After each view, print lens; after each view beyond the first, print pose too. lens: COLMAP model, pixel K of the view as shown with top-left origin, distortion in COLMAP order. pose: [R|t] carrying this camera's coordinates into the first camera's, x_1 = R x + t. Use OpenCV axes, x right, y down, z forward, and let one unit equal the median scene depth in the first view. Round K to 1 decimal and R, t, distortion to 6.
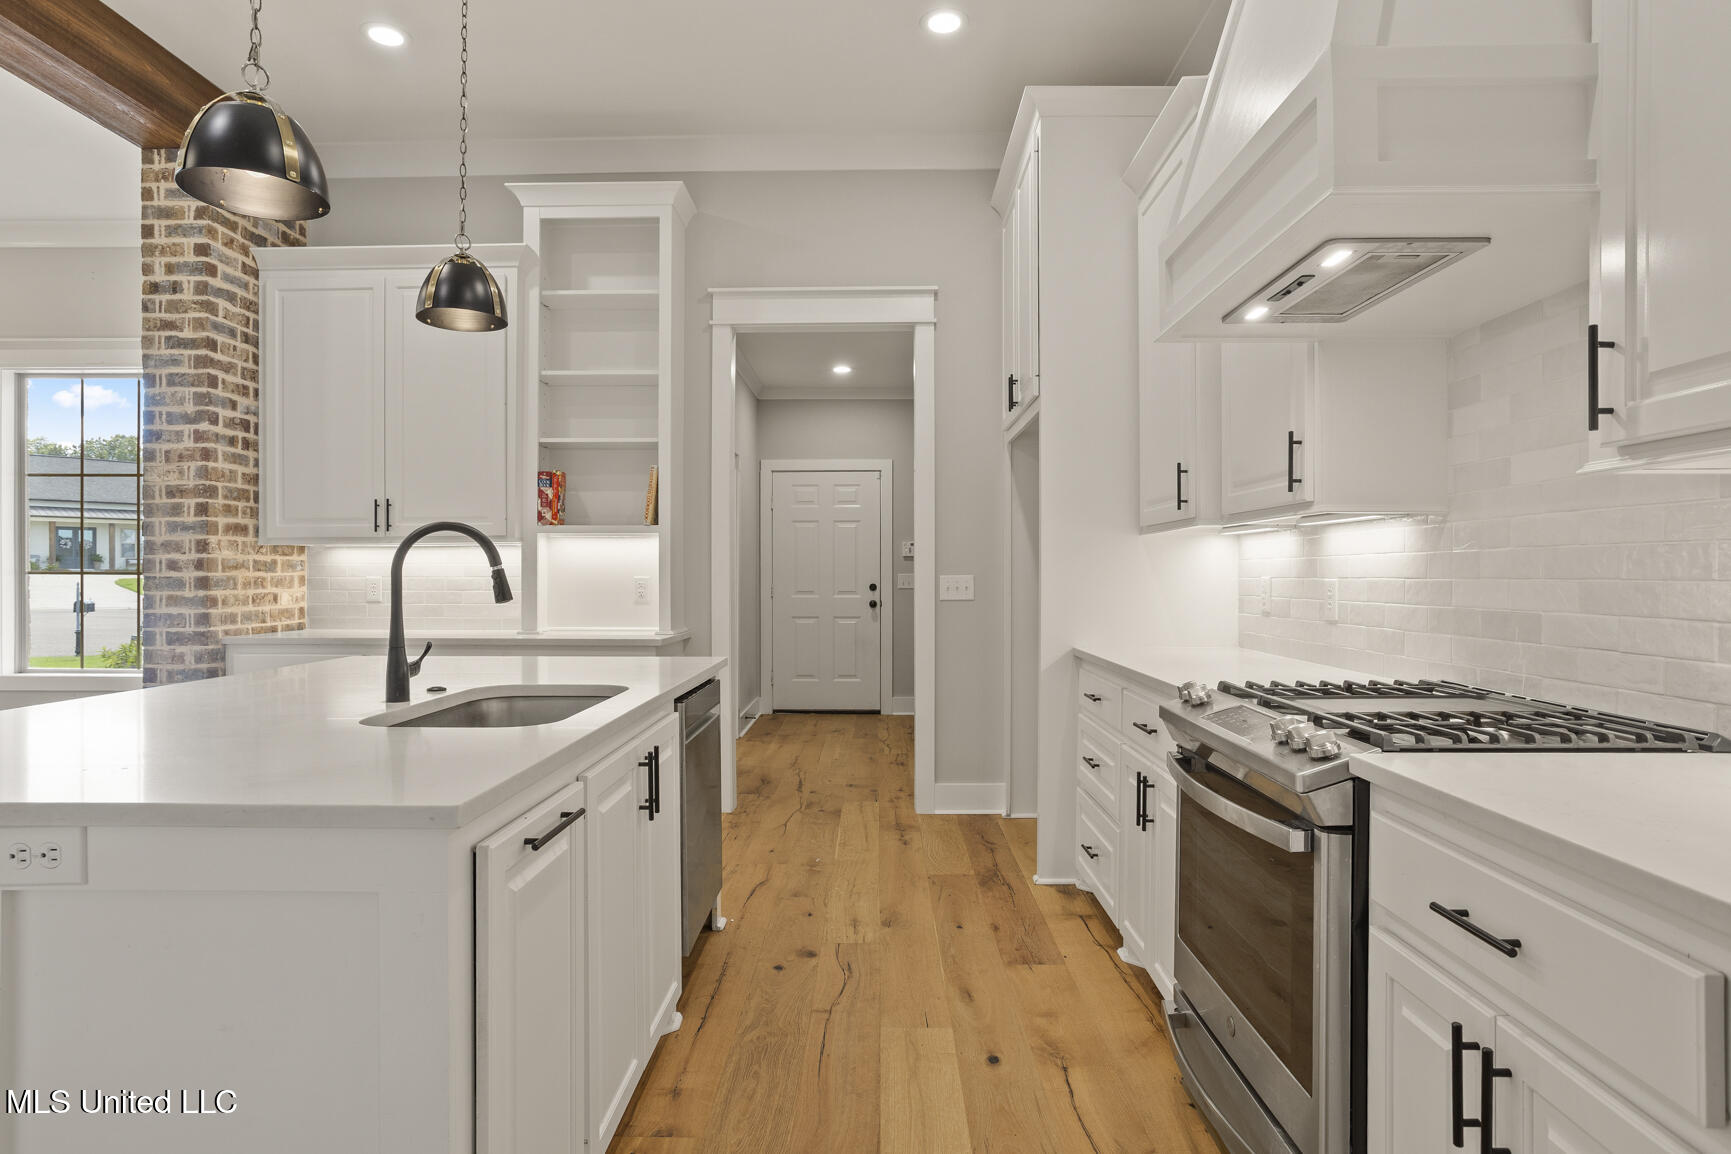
lens RADIAL K [[935.1, 0, 867.1], [0, 935.1, 570.9], [0, 0, 1]] dist [-0.038806, 0.001872]
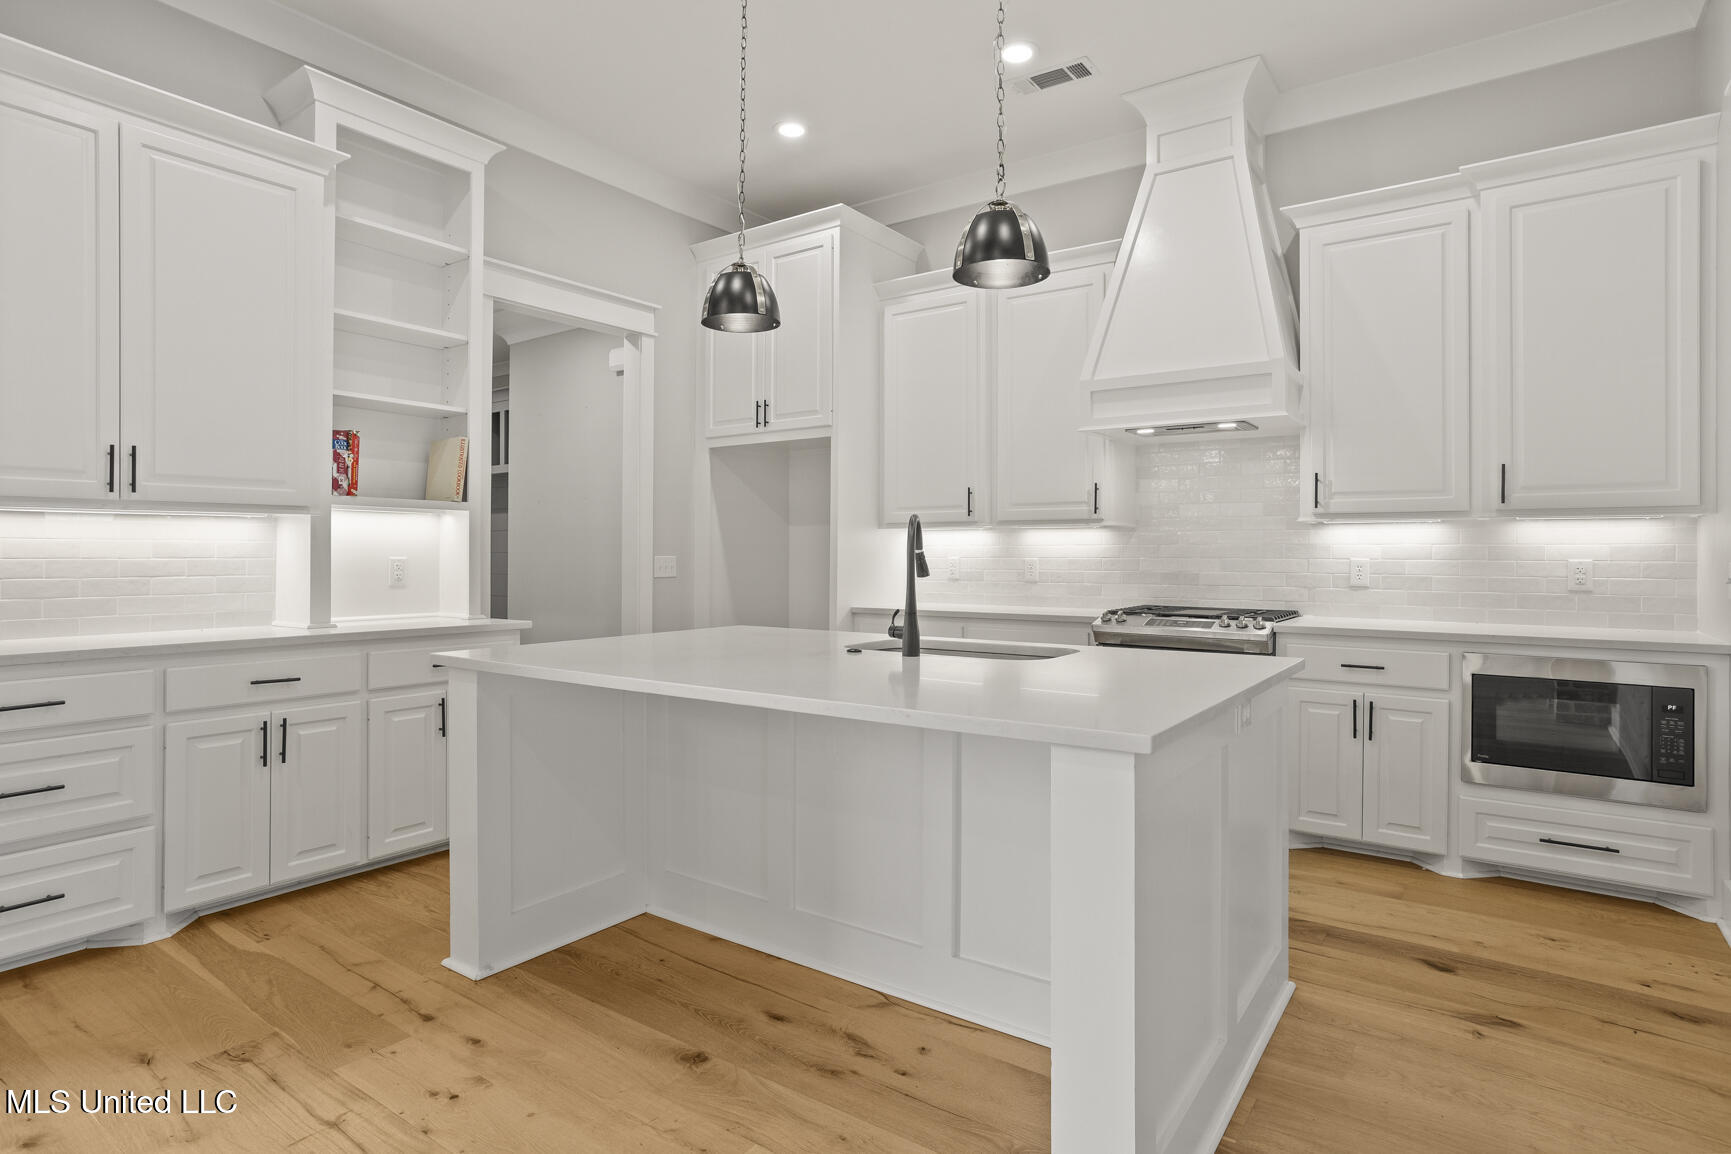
lens RADIAL K [[908.7, 0, 866.0], [0, 908.7, 542.2], [0, 0, 1]] dist [-0.013307, 0.000765]
pose [[0.569639, 0.011365, 0.821816, -0.742594], [-0.006298, 0.999935, -0.009463, -0.002511], [-0.821871, 0.000215, 0.569674, 0.154117]]
